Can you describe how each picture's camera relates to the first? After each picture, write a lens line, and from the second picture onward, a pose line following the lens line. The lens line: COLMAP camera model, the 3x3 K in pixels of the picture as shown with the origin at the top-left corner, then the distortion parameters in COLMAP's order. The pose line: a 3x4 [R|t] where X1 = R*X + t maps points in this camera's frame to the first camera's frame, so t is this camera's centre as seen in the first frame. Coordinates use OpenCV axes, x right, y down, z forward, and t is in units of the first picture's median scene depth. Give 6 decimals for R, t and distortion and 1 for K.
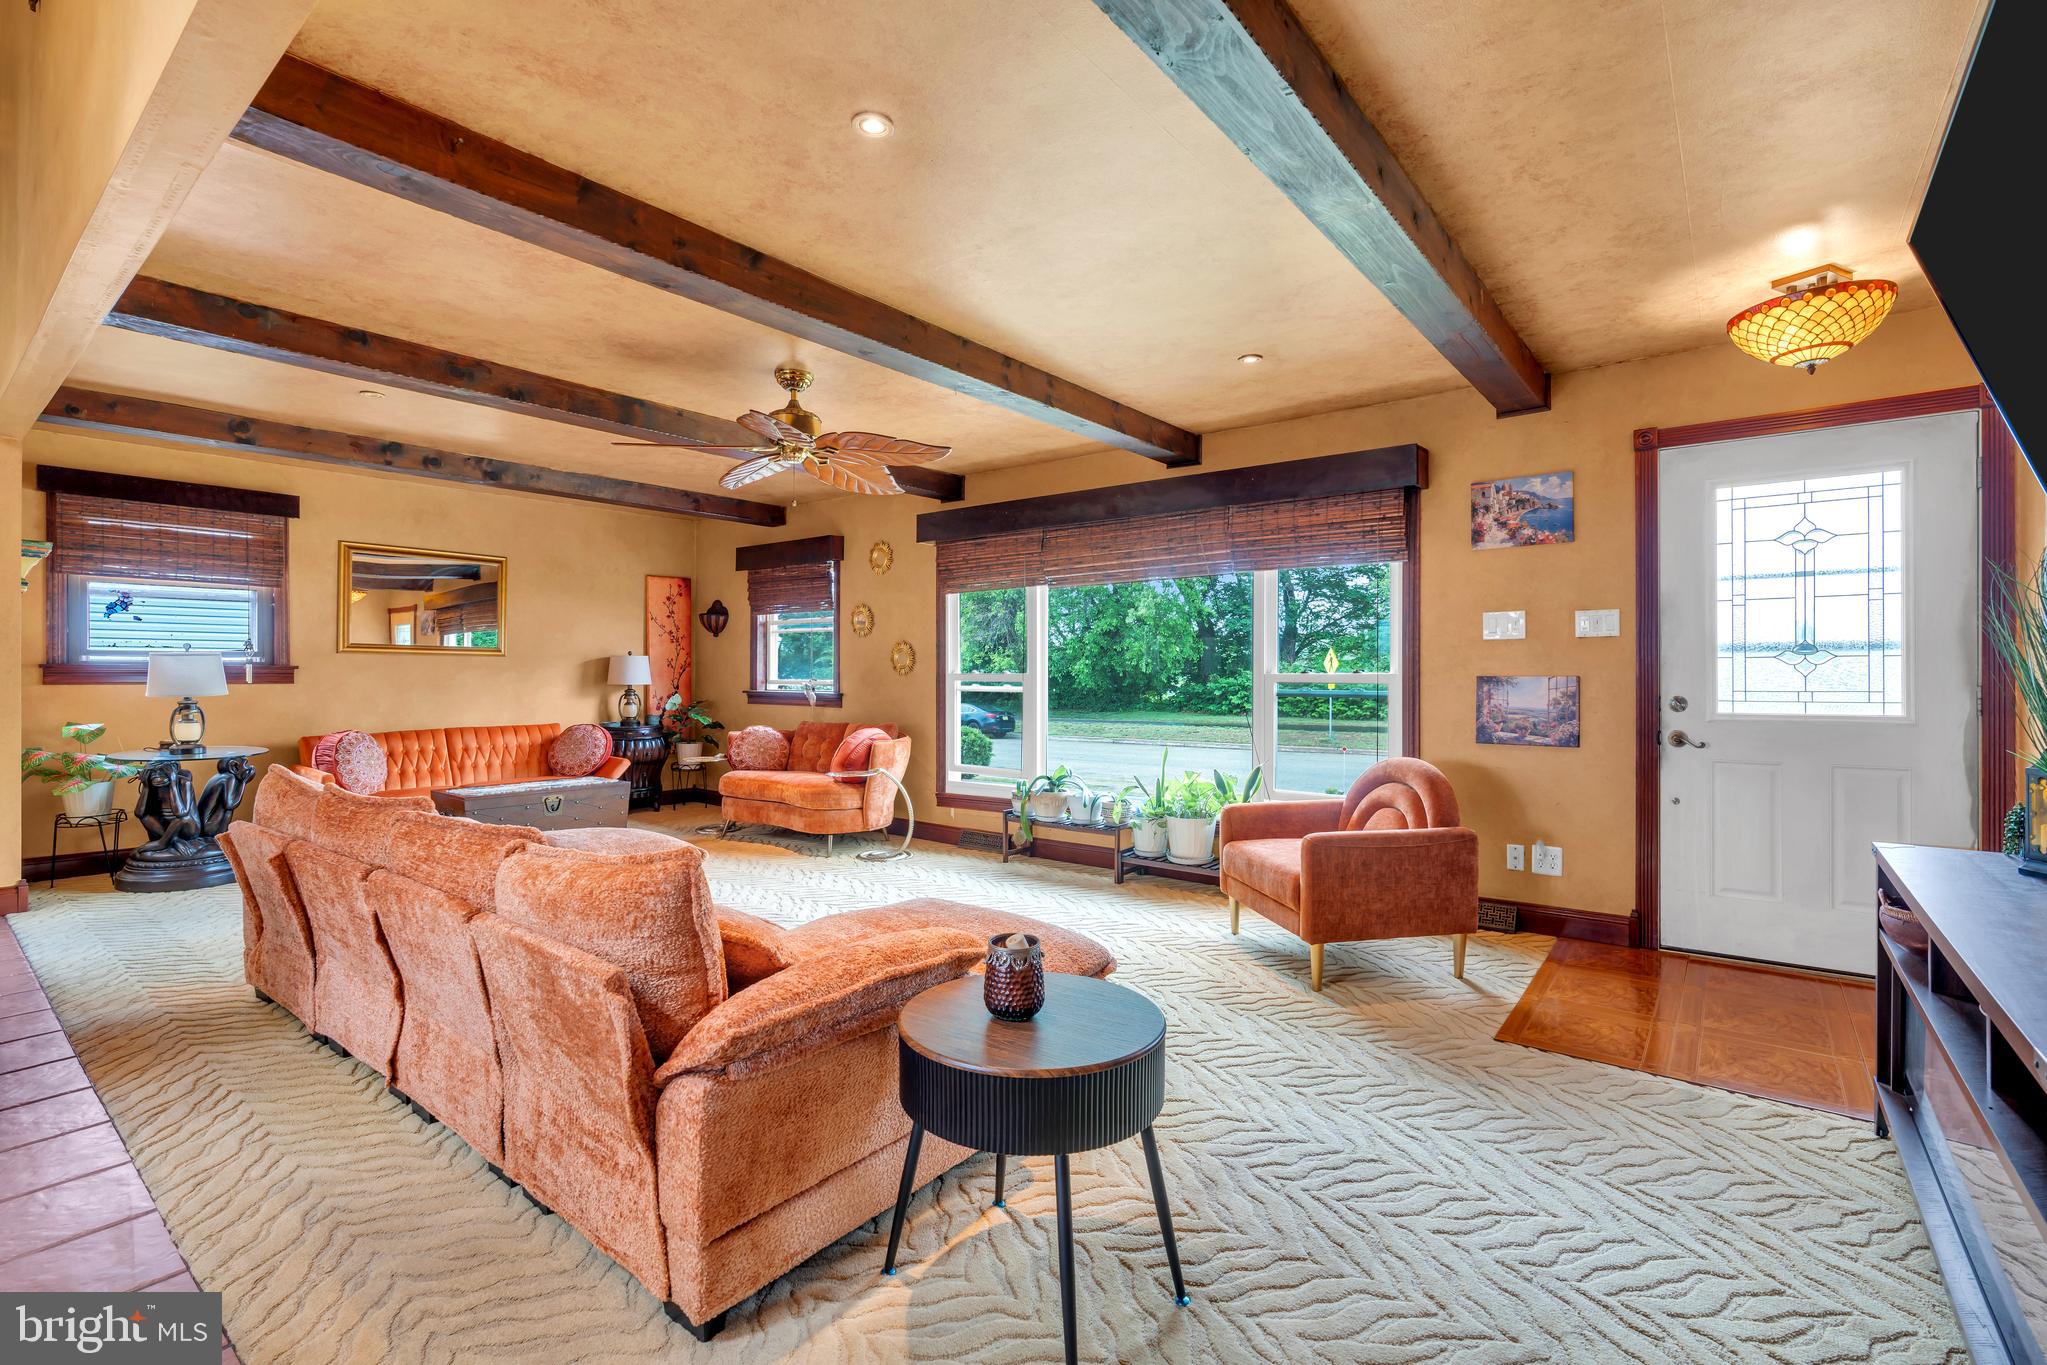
lens RADIAL K [[920.1, 0, 1023.2], [0, 920.1, 670.0], [0, 0, 1]] dist [-0.007979, 0.000644]
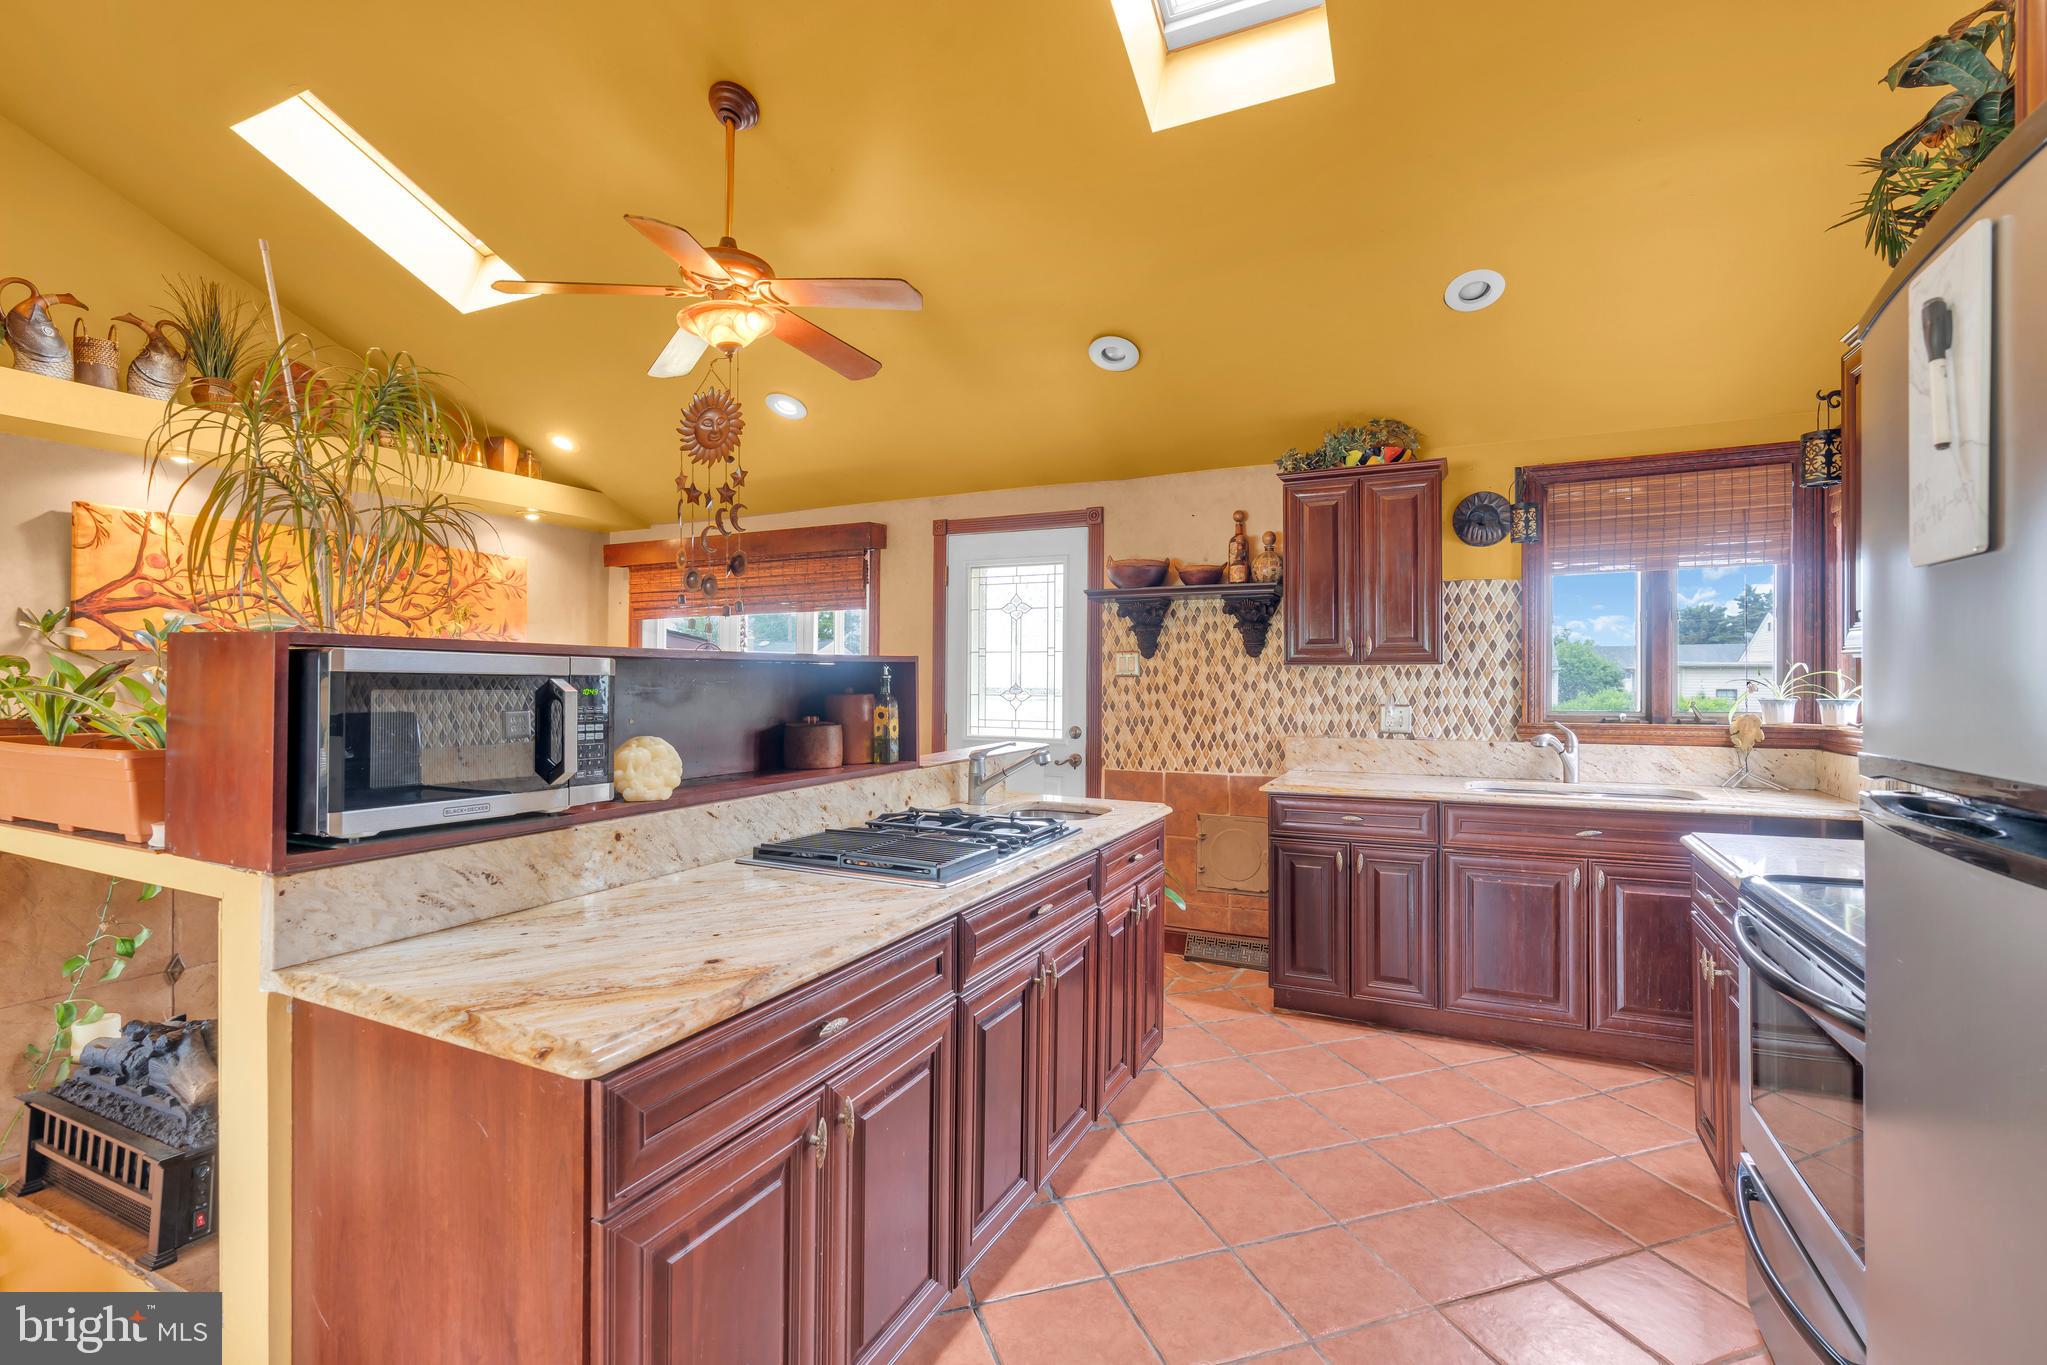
lens RADIAL K [[920.1, 0, 1023.2], [0, 920.1, 670.0], [0, 0, 1]] dist [-0.007979, 0.000644]
pose [[0.976456, 0.009218, 0.215519, 0.566125], [-0.008028, 0.999947, -0.006393, -0.043586], [-0.215567, 0.004512, 0.976479, -0.356546]]
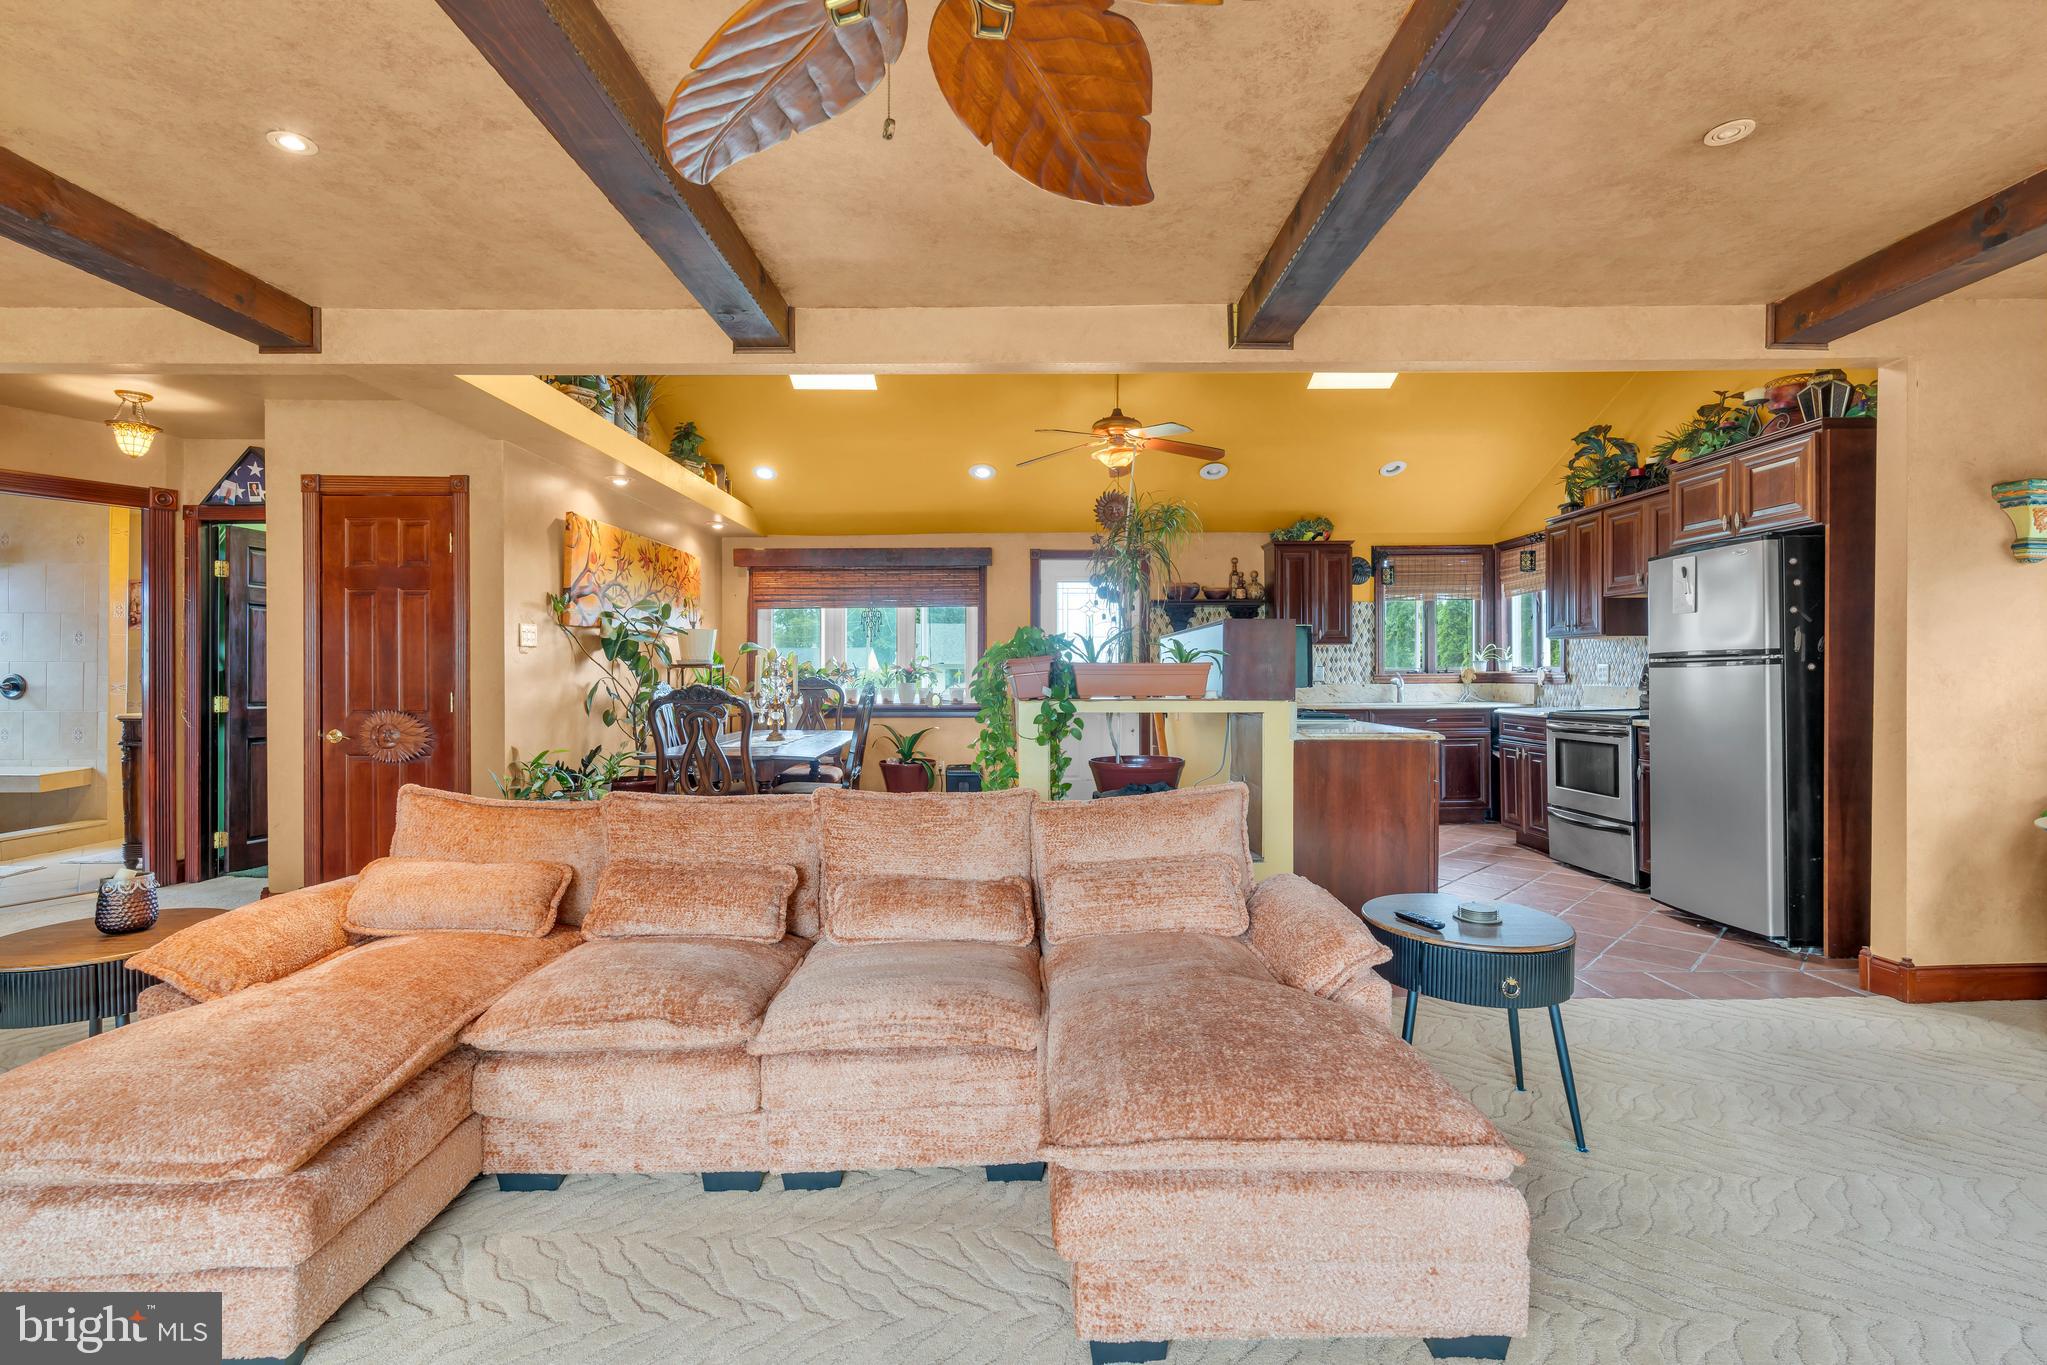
lens RADIAL K [[909.9, 0, 1027.4], [0, 909.9, 674.6], [0, 0, 1]] dist [-0.000118, 0.000093]
pose [[0.783417, 0.001333, 0.621496, -0.600241], [-0.002066, 0.999998, 0.000460, 0.008491], [-0.621494, -0.001644, 0.783418, -0.596061]]
